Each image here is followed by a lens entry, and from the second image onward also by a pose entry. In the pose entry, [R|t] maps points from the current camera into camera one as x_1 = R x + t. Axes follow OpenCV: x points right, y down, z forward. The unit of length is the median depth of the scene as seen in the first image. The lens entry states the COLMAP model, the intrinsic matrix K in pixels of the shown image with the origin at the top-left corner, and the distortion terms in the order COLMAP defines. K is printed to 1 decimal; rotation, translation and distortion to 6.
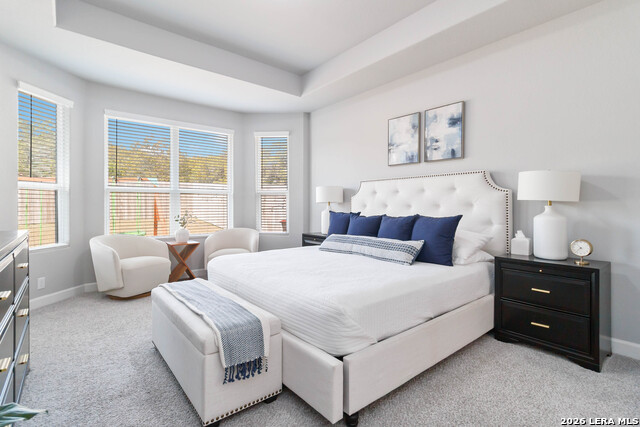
lens RADIAL K [[302.4, 0, 319.4], [0, 302.4, 208.3], [0, 0, 1]] dist [-0.000848, 0.002424]
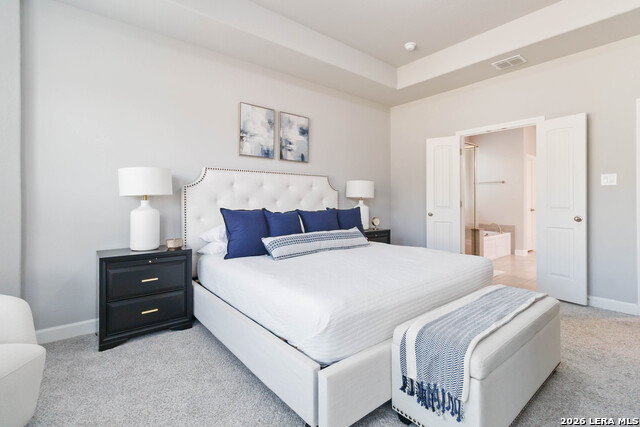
lens RADIAL K [[302.4, 0, 318.8], [0, 302.4, 202.9], [0, 0, 1]] dist [-0.000848, 0.002424]
pose [[0.014217, -0.008833, 0.999860, -0.693899], [0.008358, 0.999927, 0.008714, -0.007609], [-0.999864, 0.008233, 0.014289, 0.820253]]
